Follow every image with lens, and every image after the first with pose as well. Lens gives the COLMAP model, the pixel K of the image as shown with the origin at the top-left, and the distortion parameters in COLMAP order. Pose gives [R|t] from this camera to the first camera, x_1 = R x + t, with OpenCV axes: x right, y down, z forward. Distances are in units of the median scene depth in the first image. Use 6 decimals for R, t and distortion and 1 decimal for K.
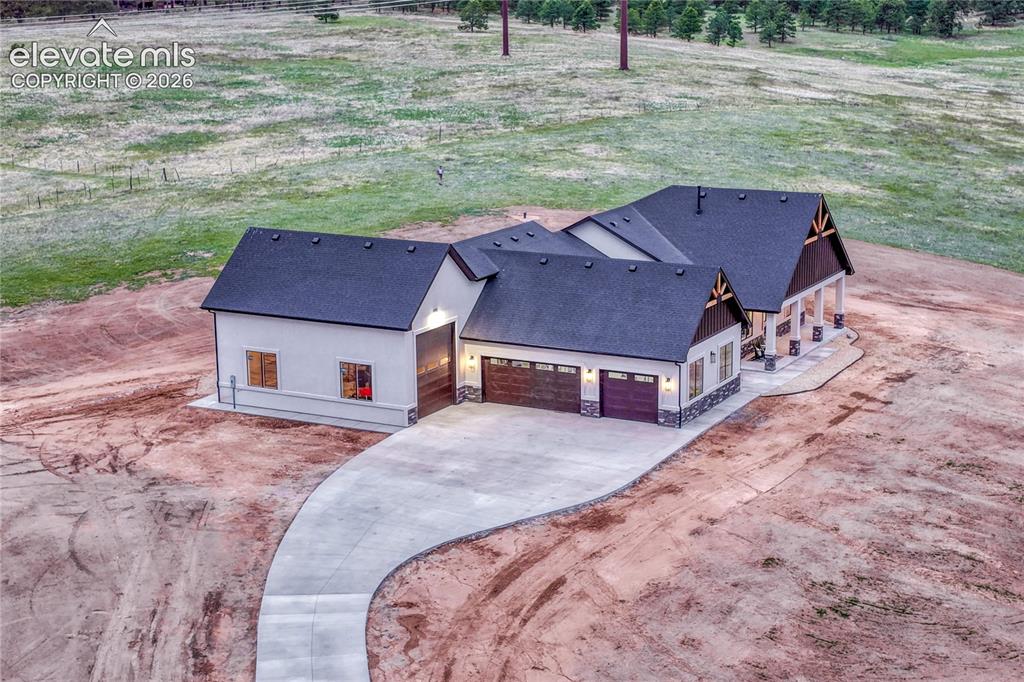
lens RADIAL K [[1964.6, 0, 512.0], [0, 1964.6, 341.0], [0, 0, 1]] dist [-0.004464, -0.156680]
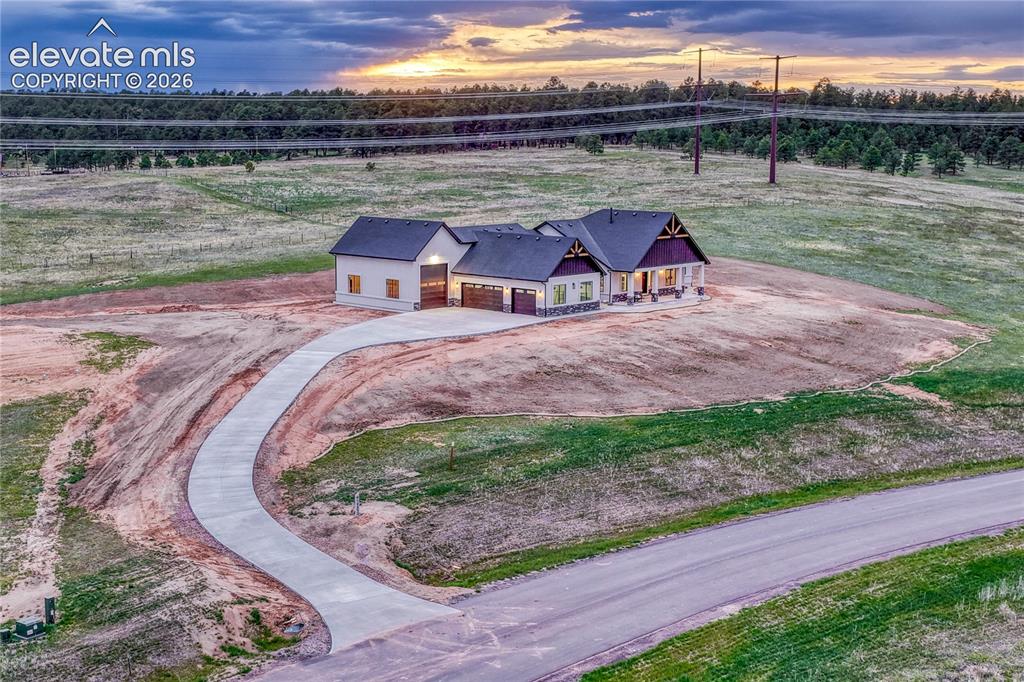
lens RADIAL K [[1964.6, 0, 512.0], [0, 1964.6, 341.0], [0, 0, 1]] dist [-0.004464, -0.156680]
pose [[0.970286, 0.047540, -0.237244, 0.505112], [-0.066598, 0.995108, -0.072973, 0.207307], [0.232614, 0.086604, 0.968706, -0.873214]]
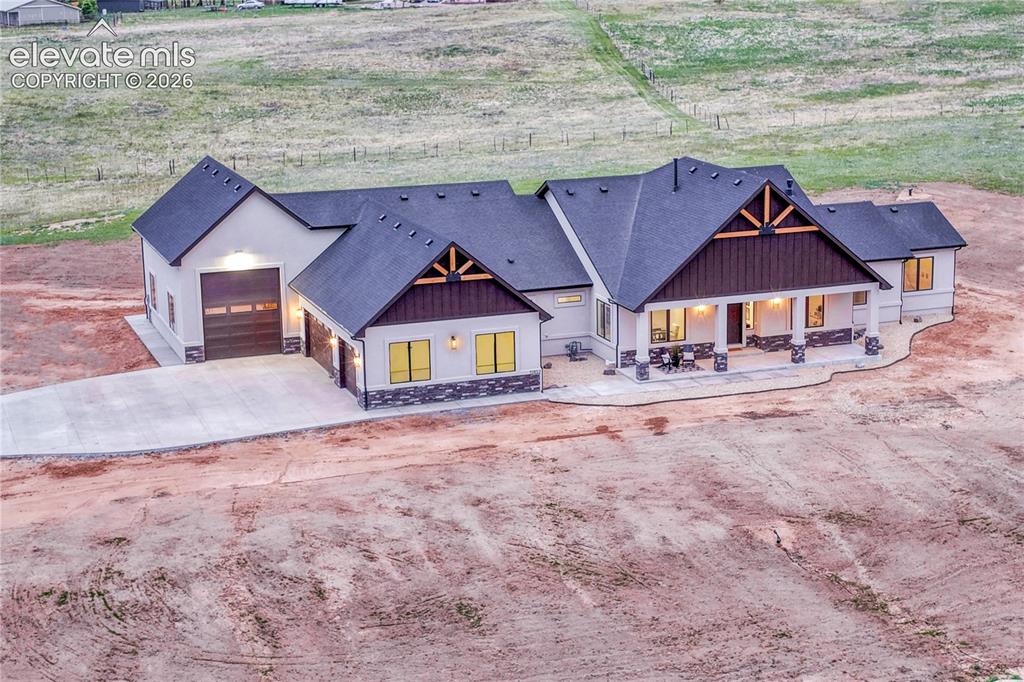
lens RADIAL K [[2150.9, 0, 512.0], [0, 2150.9, 341.0], [0, 0, 1]] dist [0.066820, -0.132195]
pose [[0.736320, 0.146624, -0.660556, 0.767543], [-0.135390, 0.988423, 0.068482, -0.062900], [0.662950, 0.039008, 0.747647, 0.295709]]
